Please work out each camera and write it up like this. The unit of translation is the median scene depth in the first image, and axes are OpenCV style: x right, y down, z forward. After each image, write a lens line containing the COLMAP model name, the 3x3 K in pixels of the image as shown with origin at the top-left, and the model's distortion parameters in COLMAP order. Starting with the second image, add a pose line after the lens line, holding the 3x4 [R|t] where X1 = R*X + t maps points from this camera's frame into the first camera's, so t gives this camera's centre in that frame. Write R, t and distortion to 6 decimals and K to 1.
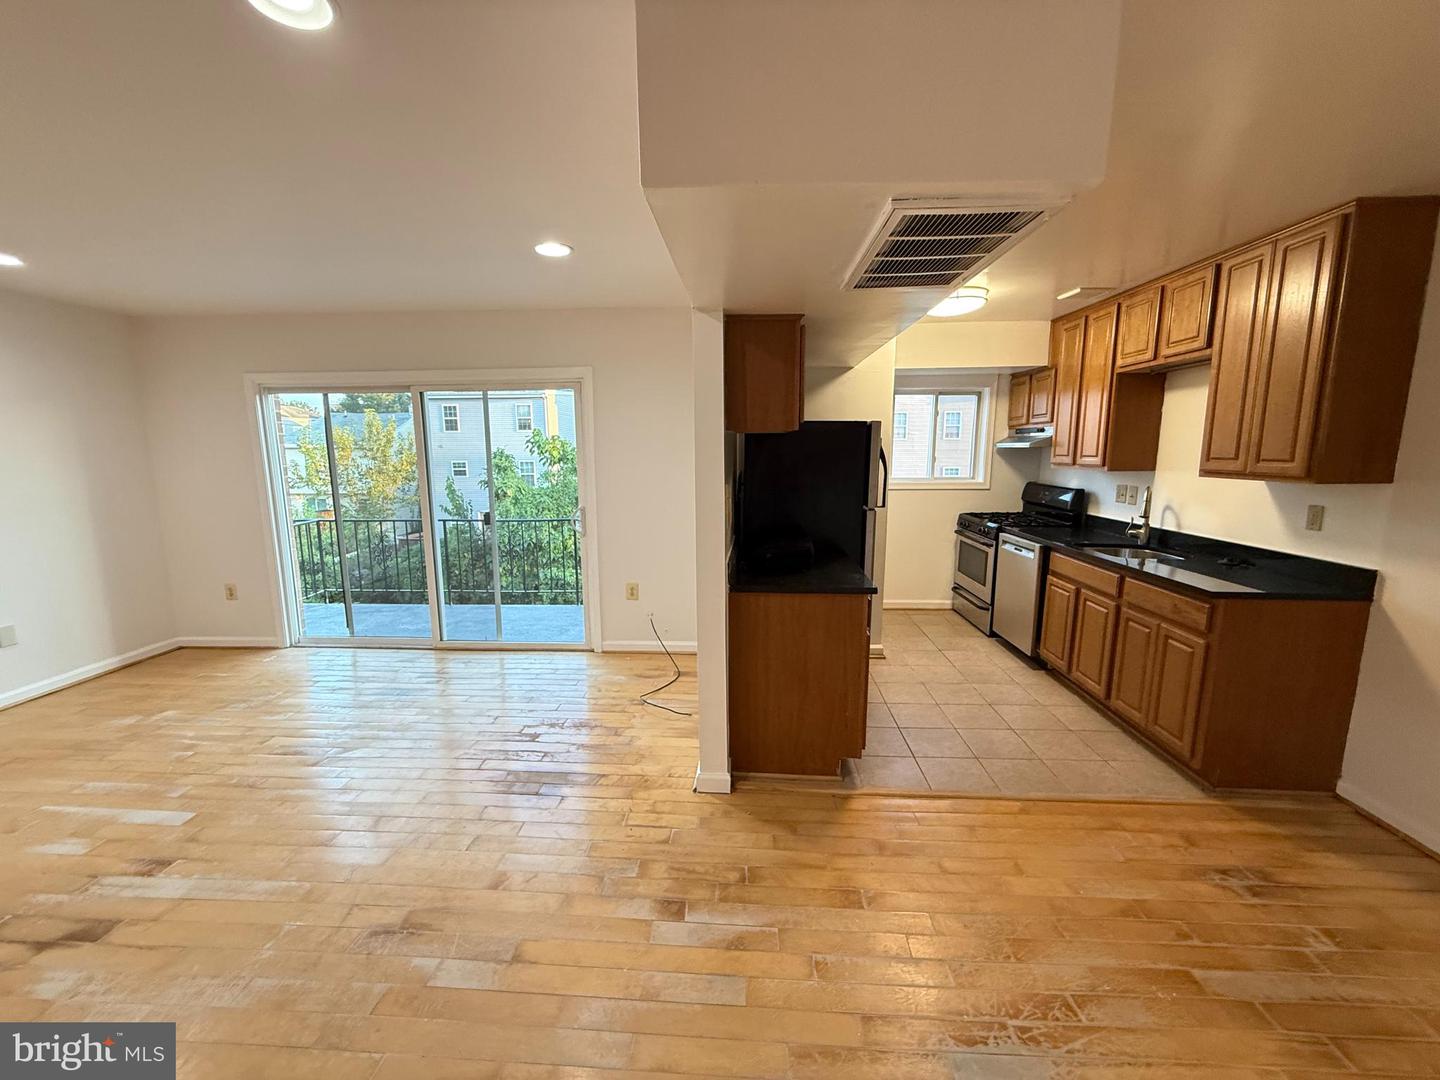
lens RADIAL K [[571.5, 0, 717.0], [0, 571.5, 540.2], [0, 0, 1]] dist [-0.001109, 0.000168]
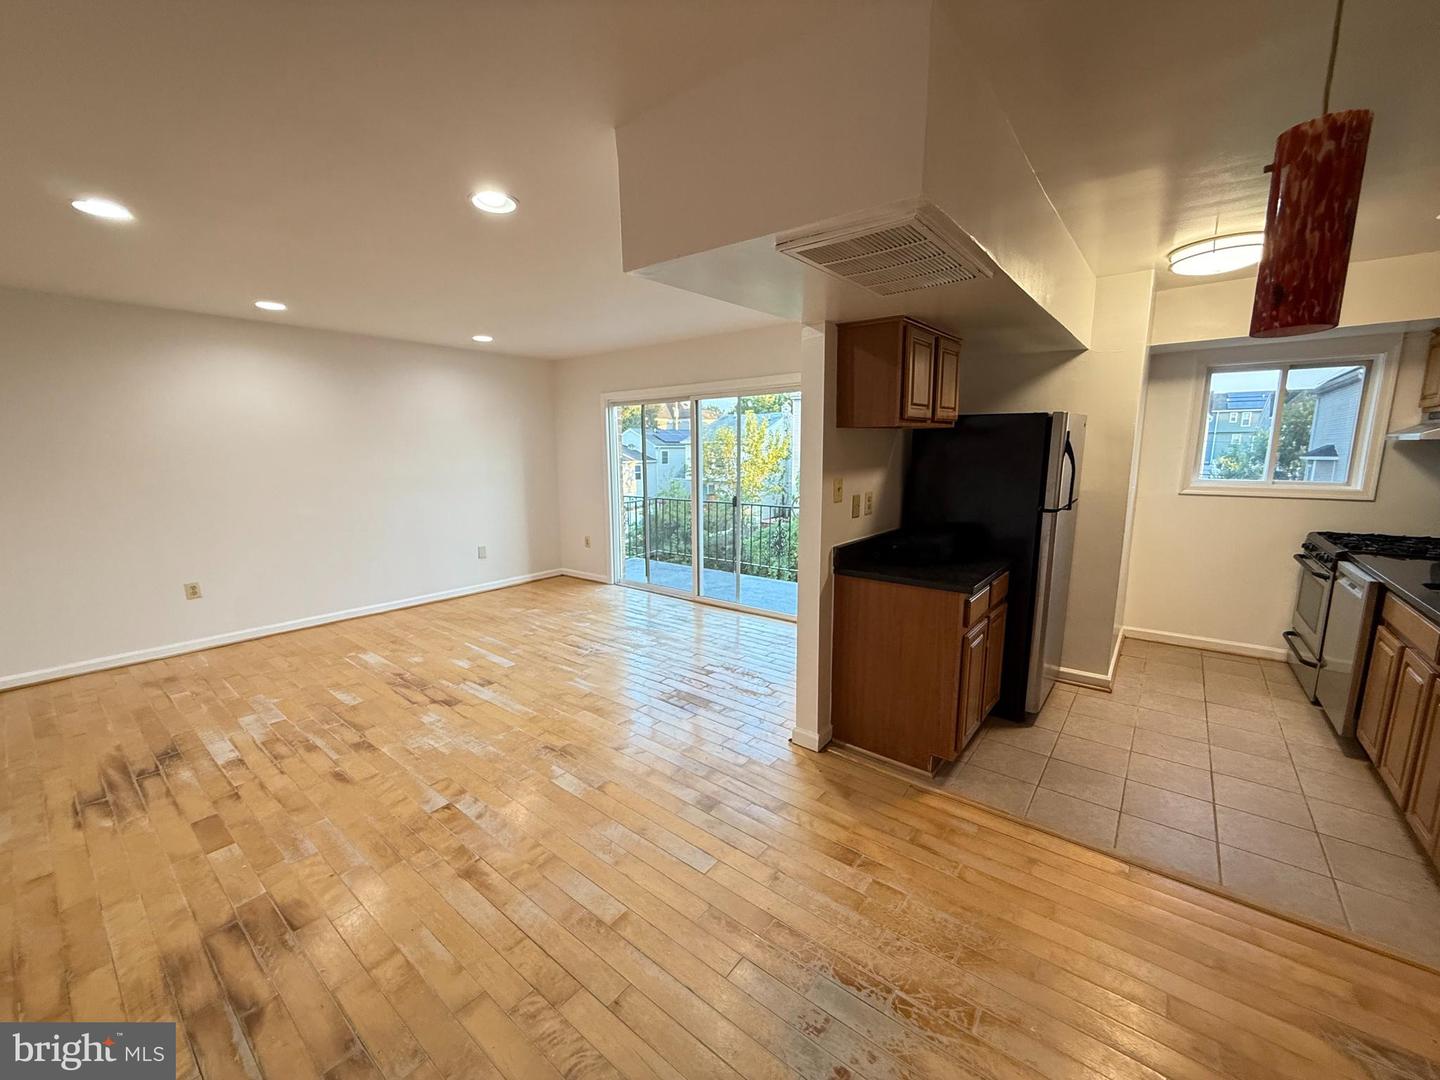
lens RADIAL K [[571.5, 0, 717.0], [0, 571.5, 540.2], [0, 0, 1]] dist [-0.001109, 0.000168]
pose [[0.816152, 0.092435, -0.570396, 0.295961], [-0.087196, 0.995520, 0.036563, 0.003357], [0.571220, 0.019895, 0.820556, -0.026035]]
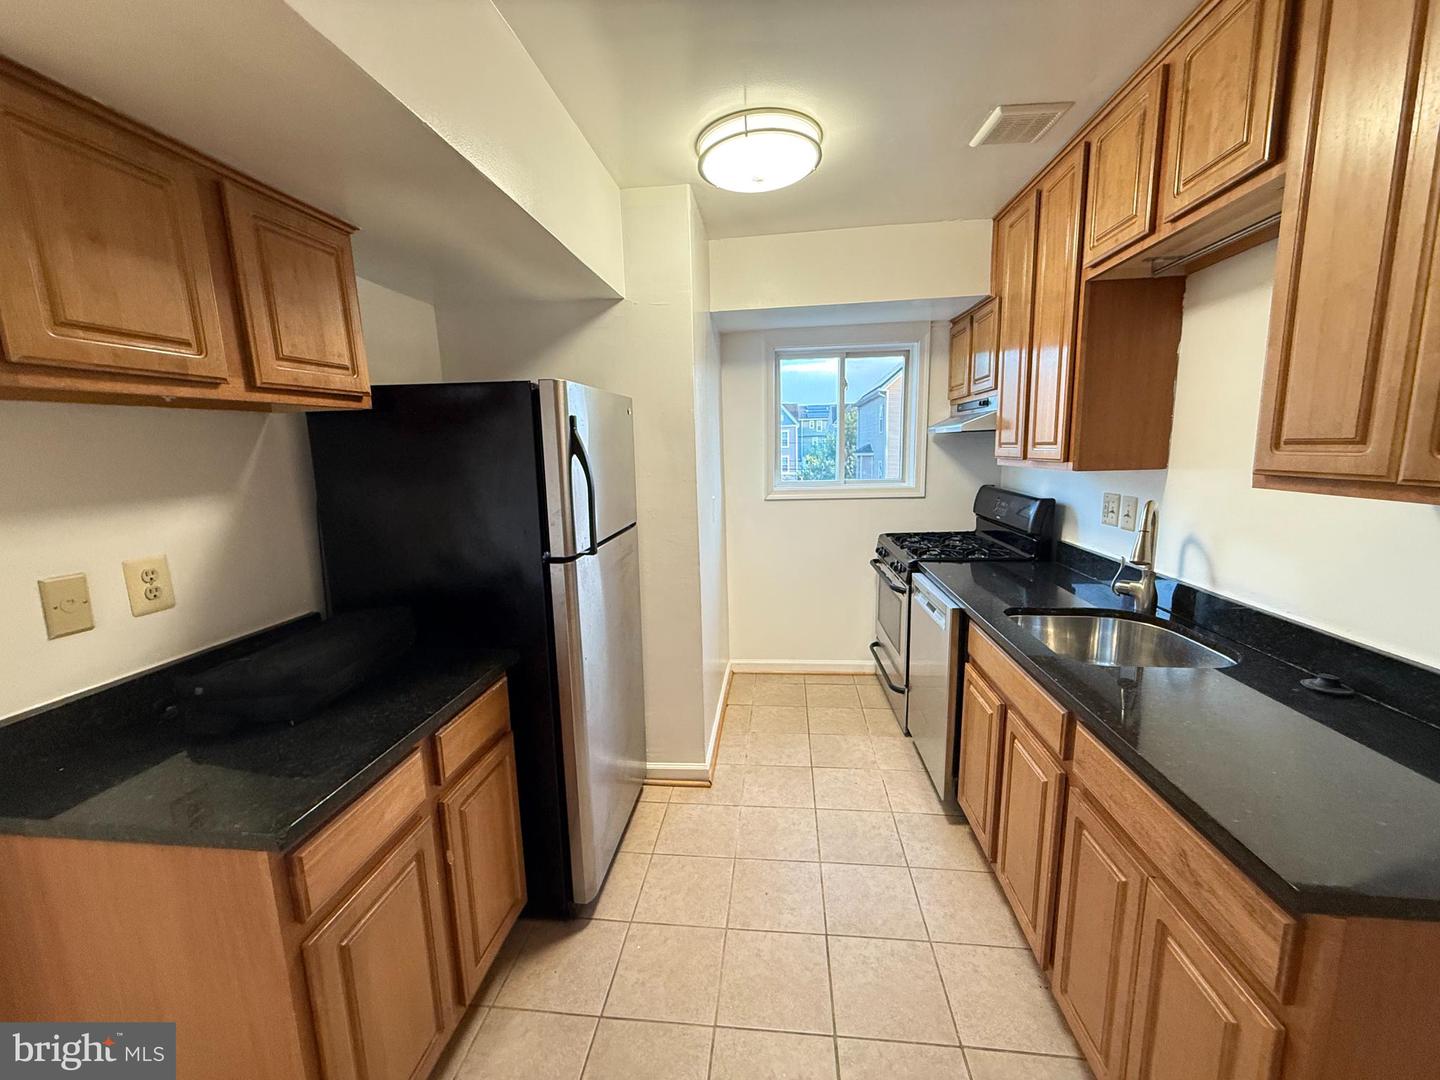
lens RADIAL K [[571.5, 0, 717.0], [0, 571.5, 540.2], [0, 0, 1]] dist [-0.001109, 0.000168]
pose [[0.998316, -0.011488, -0.056855, 0.356878], [0.011832, 0.999914, 0.005718, -0.059322], [0.056784, -0.006381, 0.998366, 0.420342]]
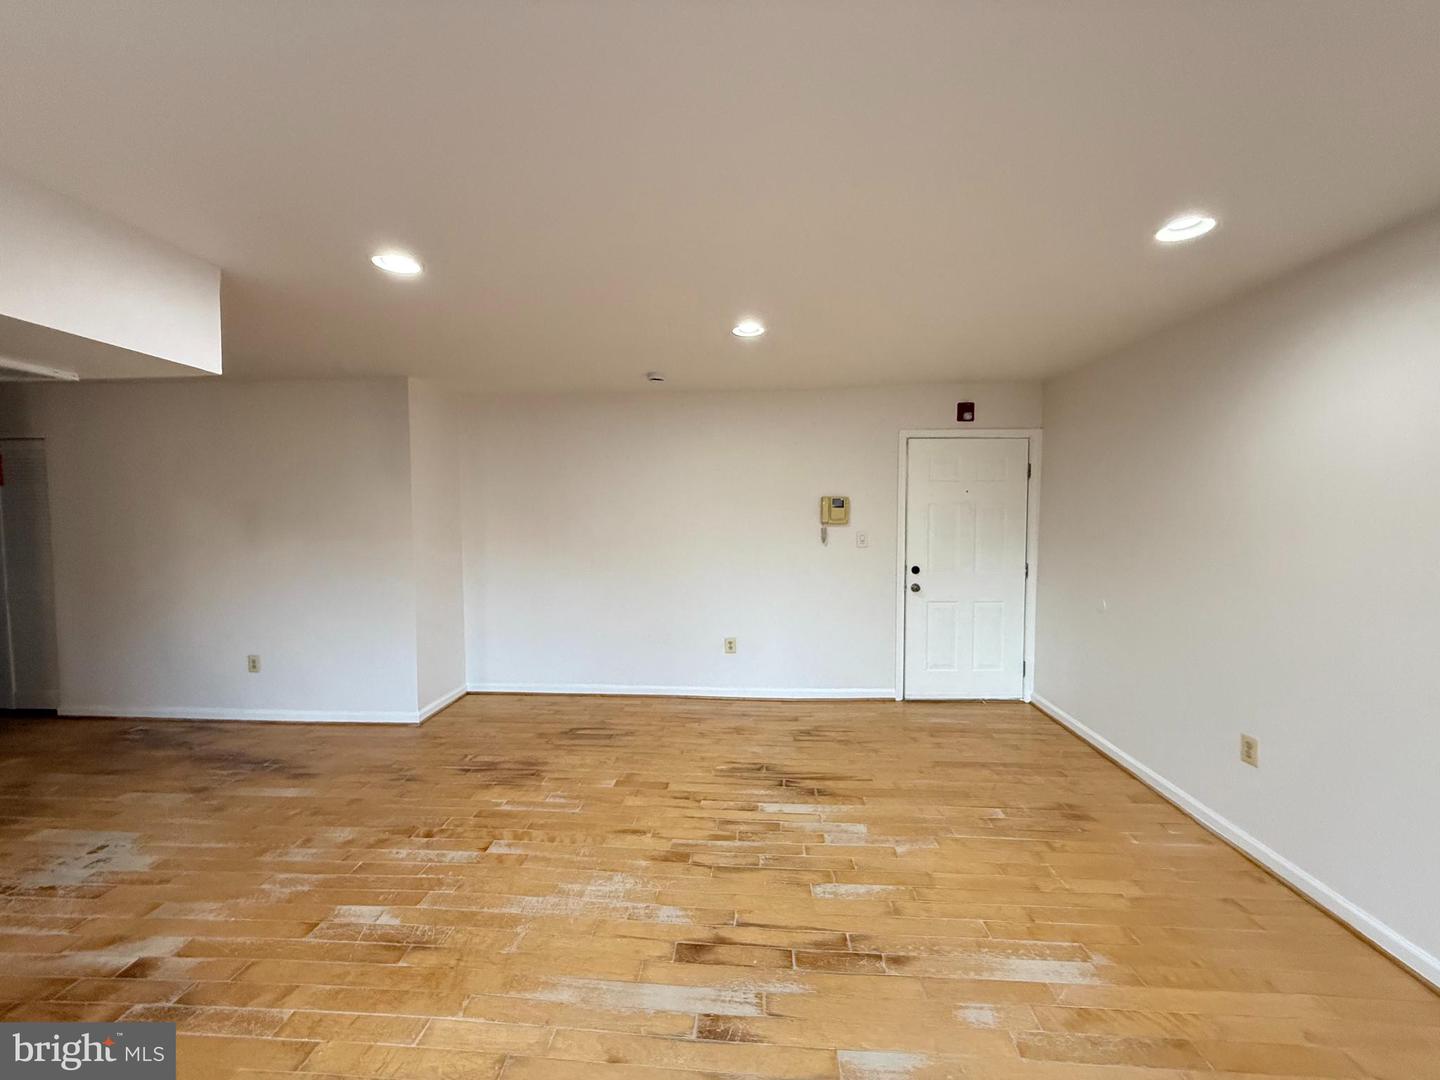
lens RADIAL K [[571.5, 0, 717.0], [0, 571.5, 540.2], [0, 0, 1]] dist [-0.001109, 0.000168]
pose [[-0.999916, 0.004179, 0.012261, -0.529169], [0.006586, 0.979059, 0.203471, -0.135590], [-0.011154, 0.203535, -0.979004, 0.868156]]
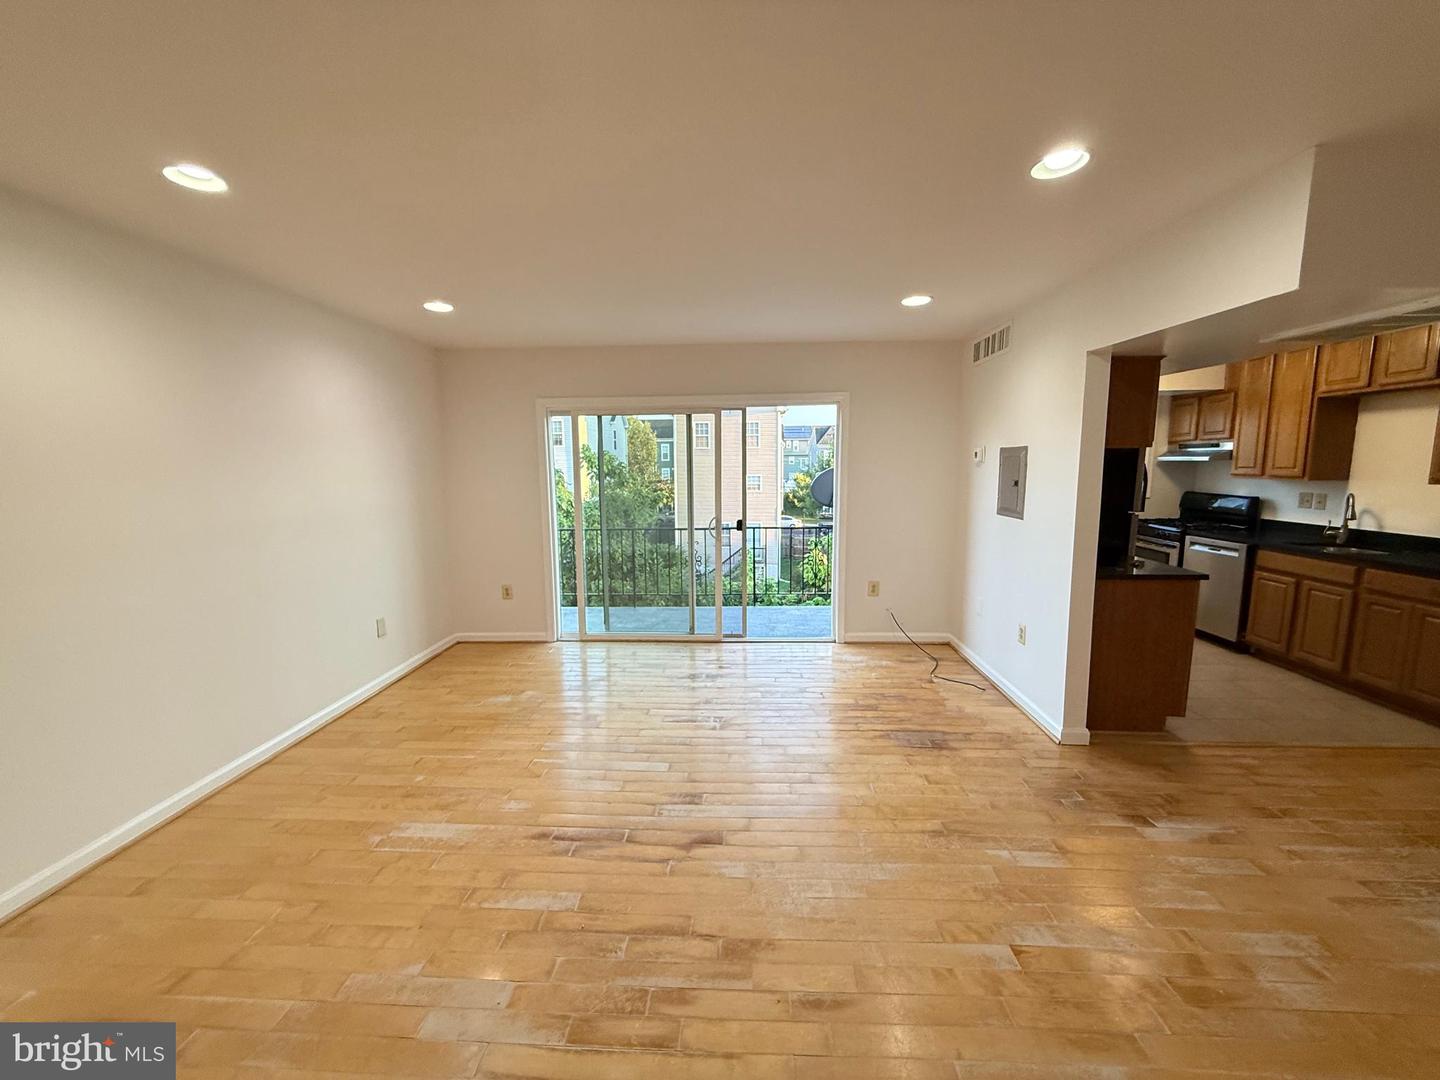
lens RADIAL K [[571.5, 0, 717.0], [0, 571.5, 540.2], [0, 0, 1]] dist [-0.001109, 0.000168]
pose [[0.999941, -0.005379, 0.009473, -0.496405], [0.005605, 0.999697, -0.023982, 0.020305], [-0.009341, 0.024033, 0.999668, -0.139452]]
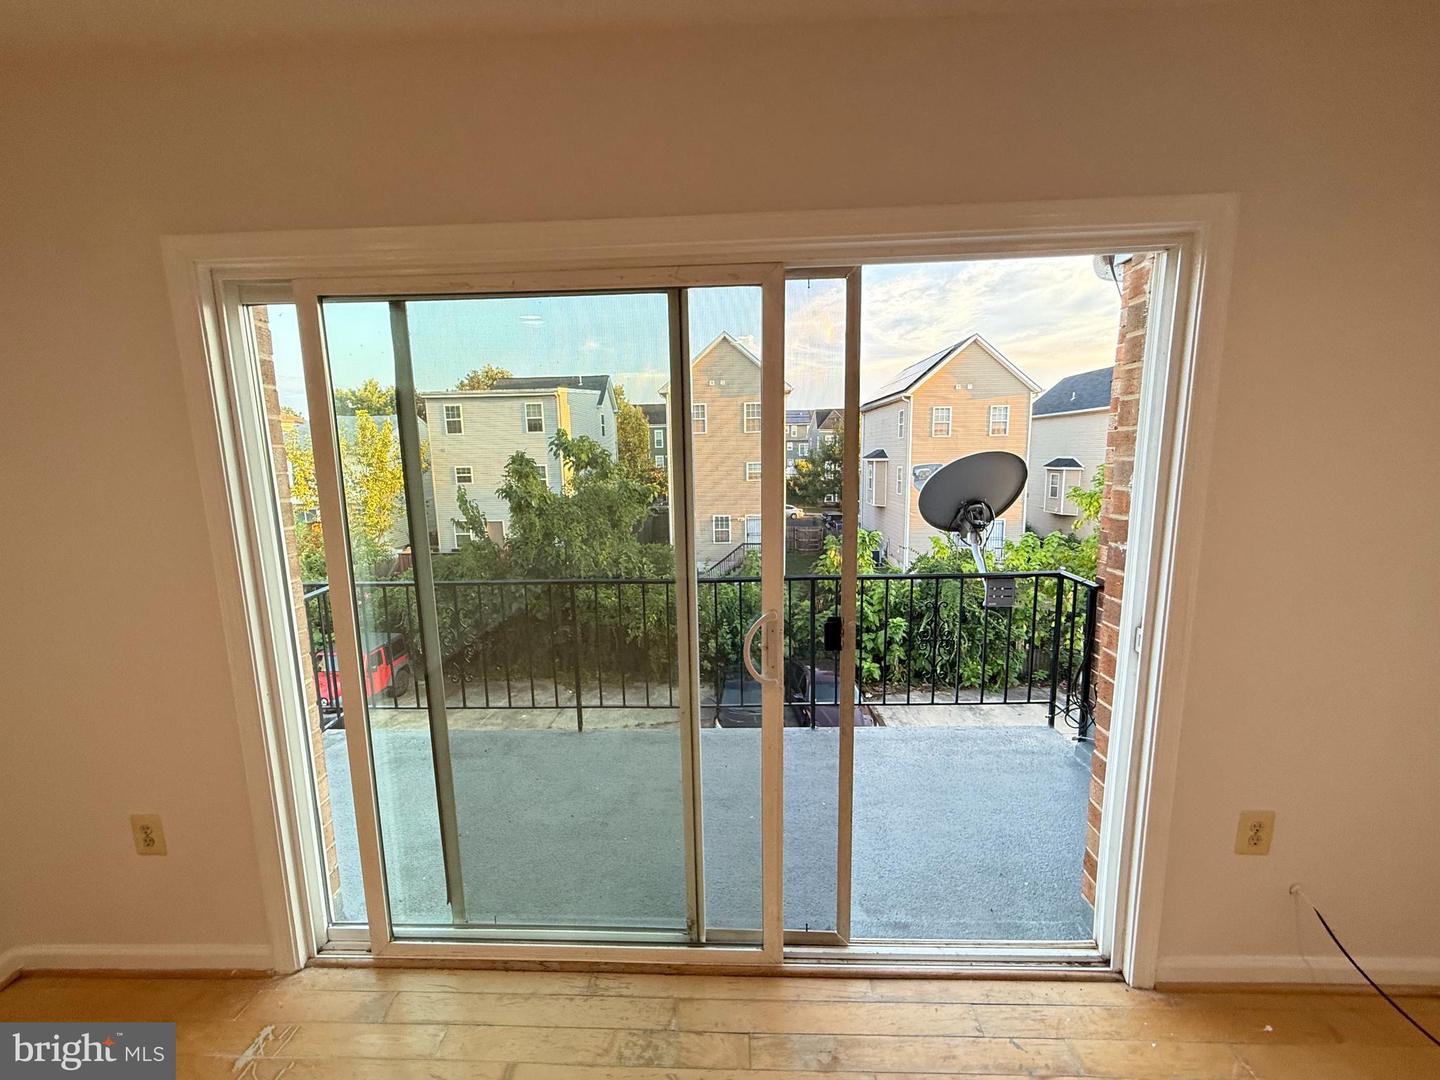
lens RADIAL K [[571.5, 0, 717.0], [0, 571.5, 540.2], [0, 0, 1]] dist [-0.001109, 0.000168]
pose [[0.999727, -0.016283, 0.016742, -0.525213], [0.016299, 0.999867, -0.000818, -0.109590], [-0.016726, 0.001091, 0.999860, 0.677491]]
